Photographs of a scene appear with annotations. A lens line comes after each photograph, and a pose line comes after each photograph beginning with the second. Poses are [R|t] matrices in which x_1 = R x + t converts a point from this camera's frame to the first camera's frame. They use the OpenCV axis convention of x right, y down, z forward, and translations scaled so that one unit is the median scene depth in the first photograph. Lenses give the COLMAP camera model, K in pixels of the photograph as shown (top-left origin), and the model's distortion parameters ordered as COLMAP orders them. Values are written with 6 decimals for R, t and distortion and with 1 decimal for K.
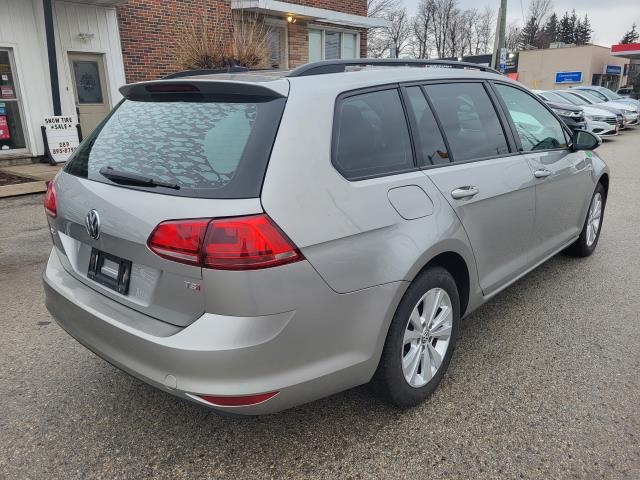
lens RADIAL K [[470.0, 0, 322.4], [0, 470.0, 239.0], [0, 0, 1]] dist [0.054355, -0.043784]
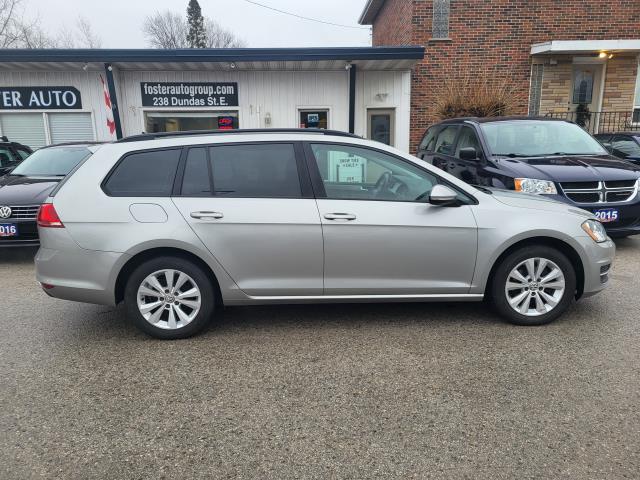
lens RADIAL K [[470.0, 0, 322.4], [0, 470.0, 239.0], [0, 0, 1]] dist [0.054355, -0.043784]
pose [[0.722275, 0.137777, -0.677743, 0.285902], [-0.190957, 0.981590, -0.003960, -0.015427], [0.664721, 0.132280, 0.735288, 0.021195]]
